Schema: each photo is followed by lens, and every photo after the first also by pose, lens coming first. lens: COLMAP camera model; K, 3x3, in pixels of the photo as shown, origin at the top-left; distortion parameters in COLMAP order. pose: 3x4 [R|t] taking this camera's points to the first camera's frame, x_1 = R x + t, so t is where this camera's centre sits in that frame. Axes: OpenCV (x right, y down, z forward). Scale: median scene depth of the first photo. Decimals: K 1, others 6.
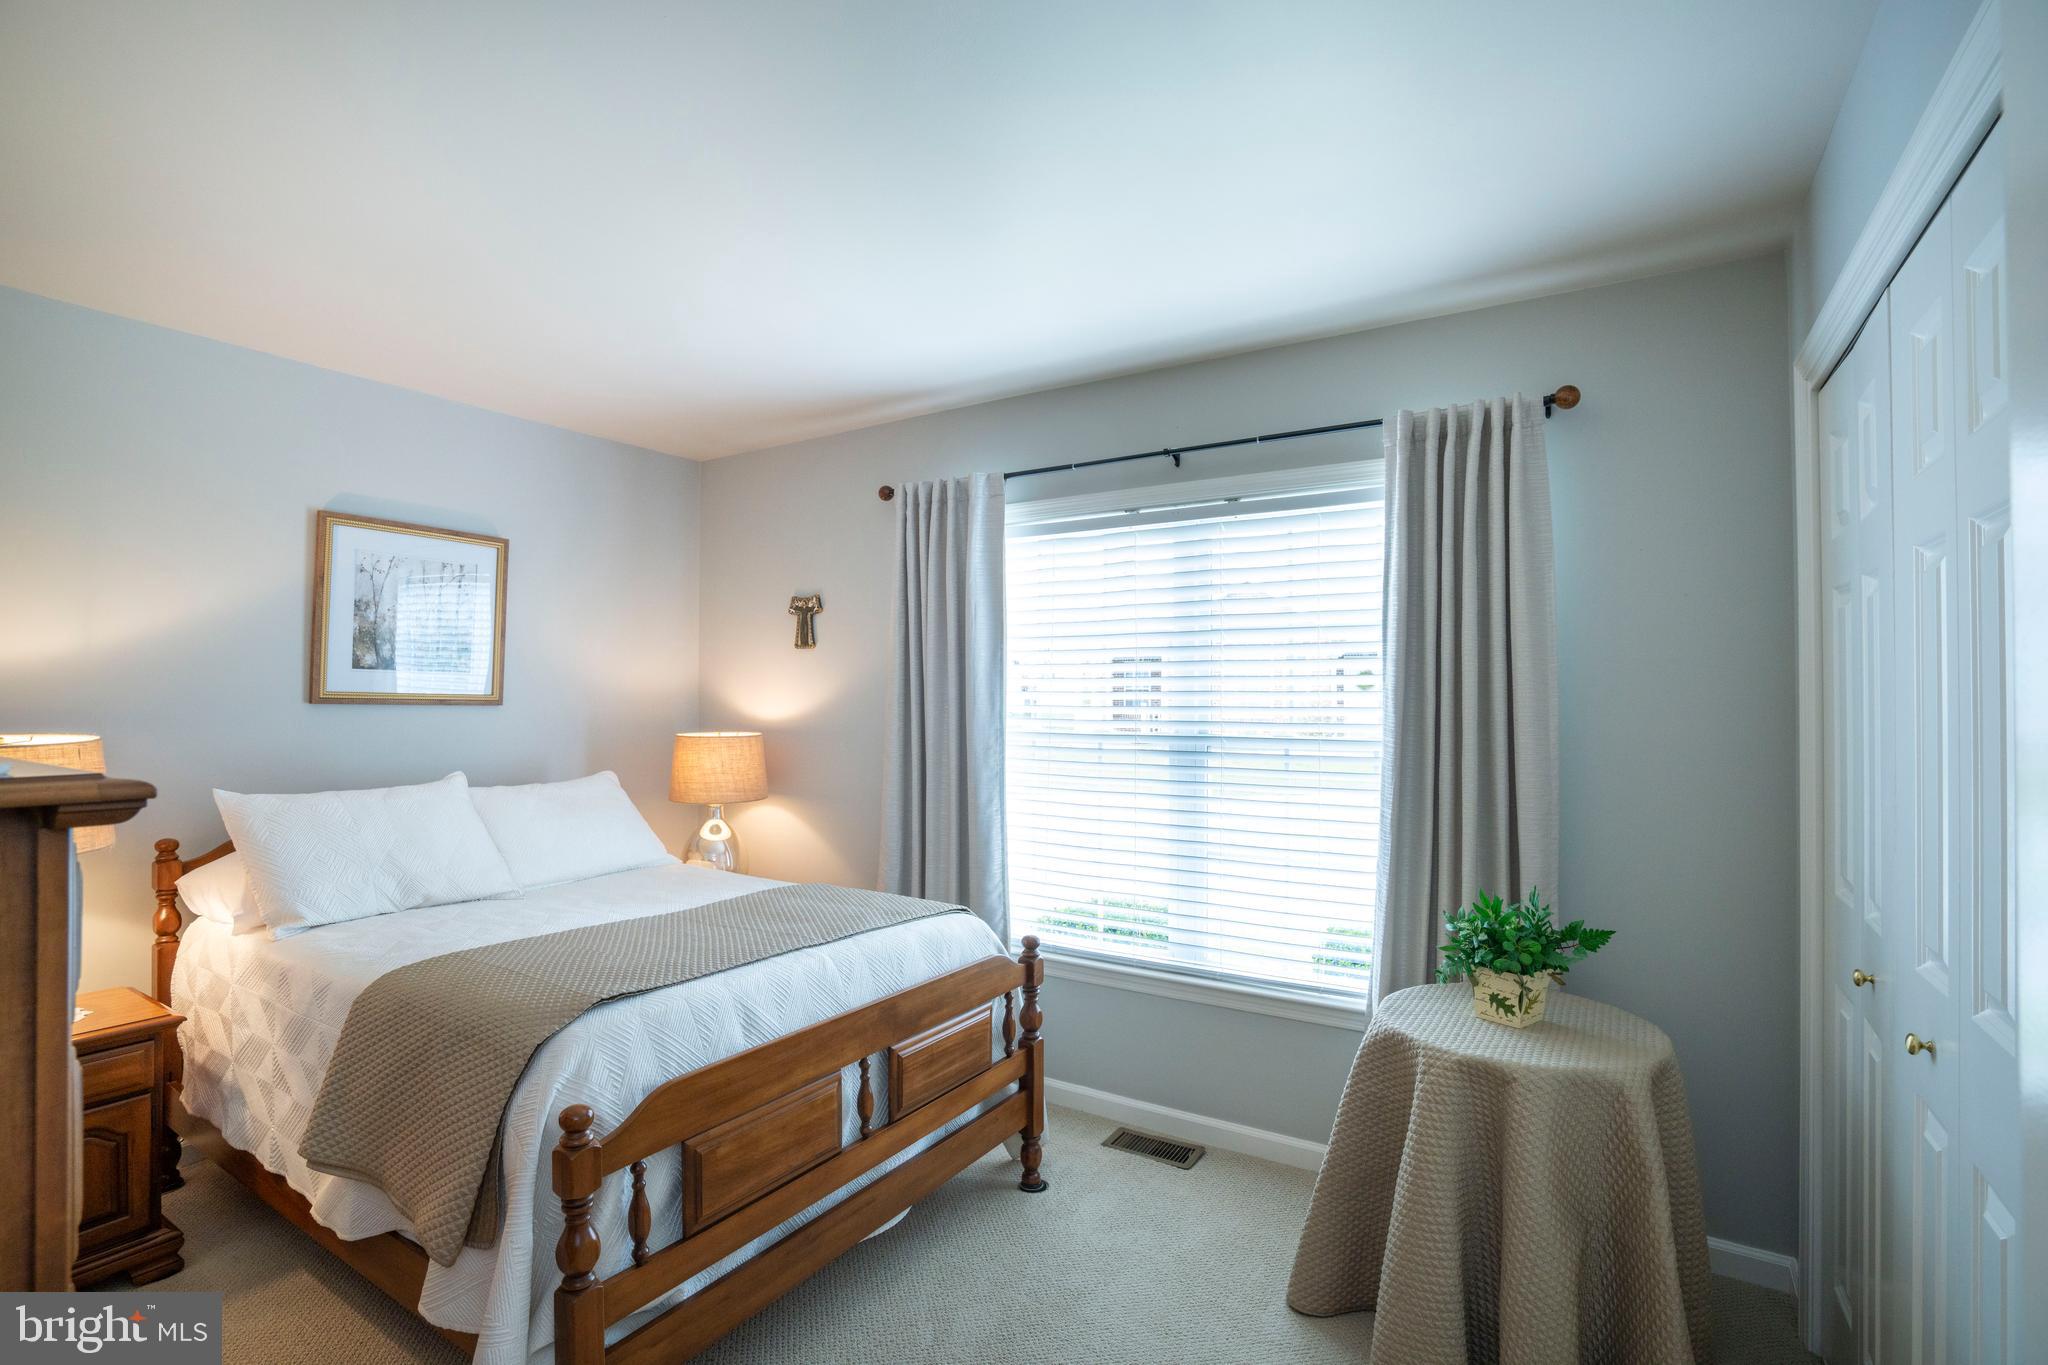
lens RADIAL K [[953.5, 0, 1024.0], [0, 953.5, 682.5], [0, 0, 1]] dist [-0.074201, 0.037100]
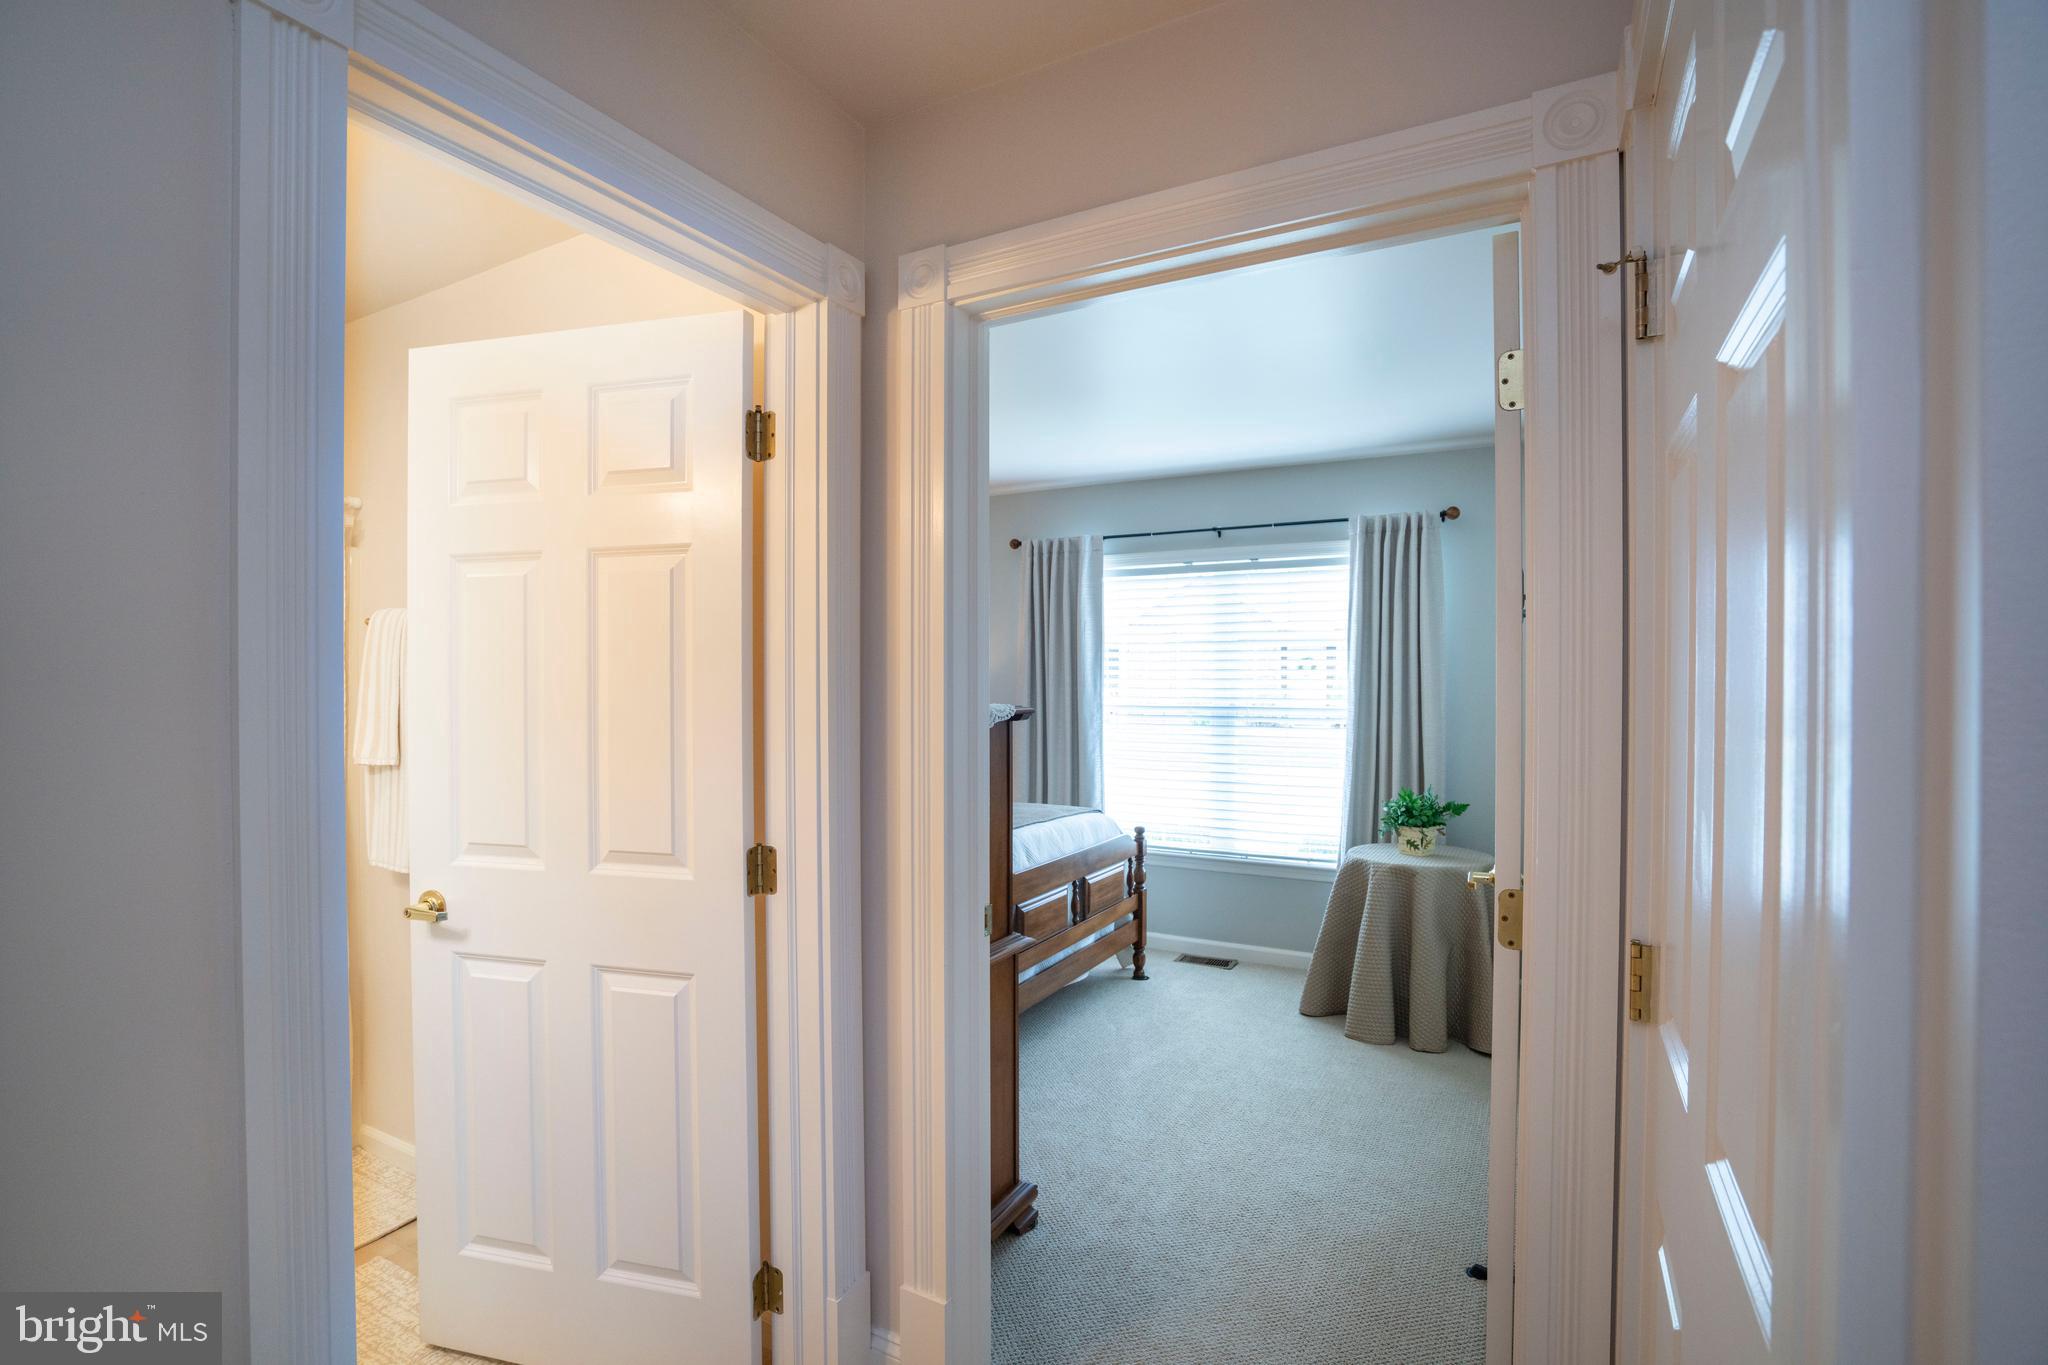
lens RADIAL K [[953.5, 0, 1024.0], [0, 953.5, 682.5], [0, 0, 1]] dist [-0.074201, 0.037100]
pose [[0.998218, -0.001466, 0.059649, -0.302569], [0.000242, 0.999789, 0.020517, -0.019262], [-0.059667, -0.020466, 0.998009, -0.664354]]
